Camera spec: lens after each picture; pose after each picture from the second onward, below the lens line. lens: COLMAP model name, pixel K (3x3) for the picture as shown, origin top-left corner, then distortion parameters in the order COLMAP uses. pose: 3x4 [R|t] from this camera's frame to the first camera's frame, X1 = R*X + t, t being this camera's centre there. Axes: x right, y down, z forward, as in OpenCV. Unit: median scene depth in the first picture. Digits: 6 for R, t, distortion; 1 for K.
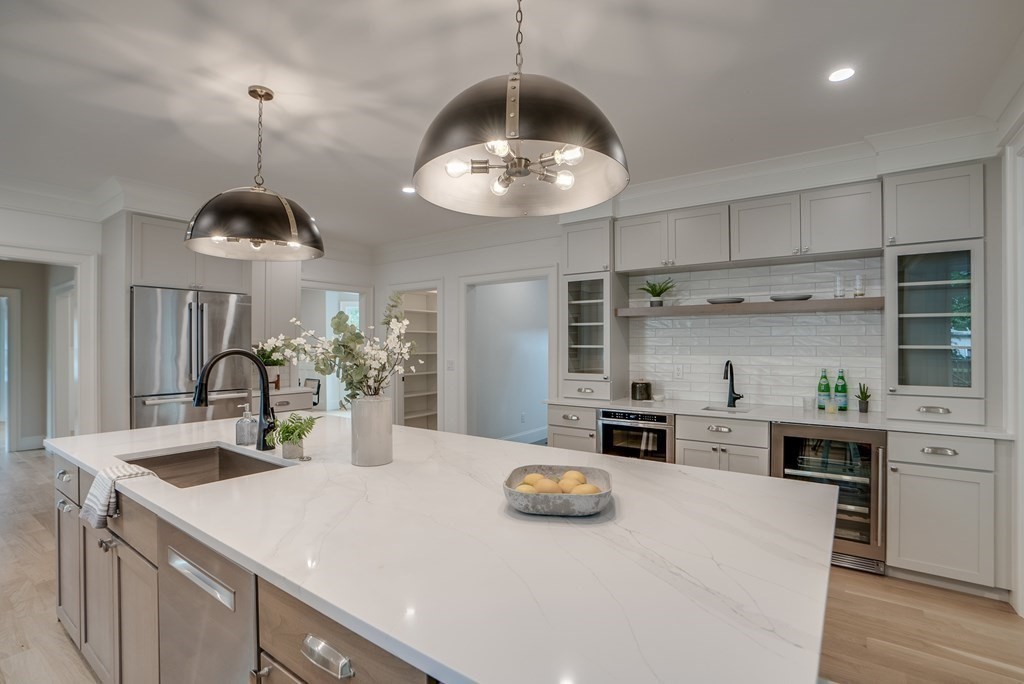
lens RADIAL K [[466.7, 0, 512.0], [0, 466.7, 342.0], [0, 0, 1]] dist [-0.071491, 0.028836]
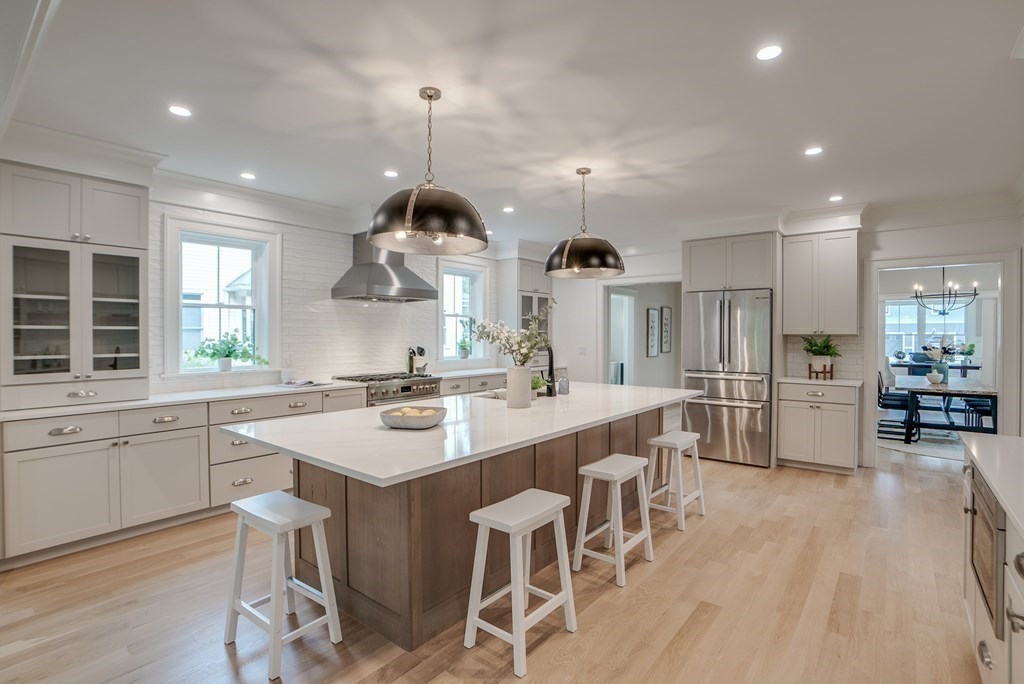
lens RADIAL K [[492.7, 0, 551.0], [0, 492.7, 337.9], [0, 0, 1]] dist [0.003504, 0.000575]
pose [[0.019067, 0.009336, -0.999775, 0.777397], [0.002864, 0.999952, 0.009392, 0.003683], [0.999814, -0.003042, 0.019039, 0.580206]]
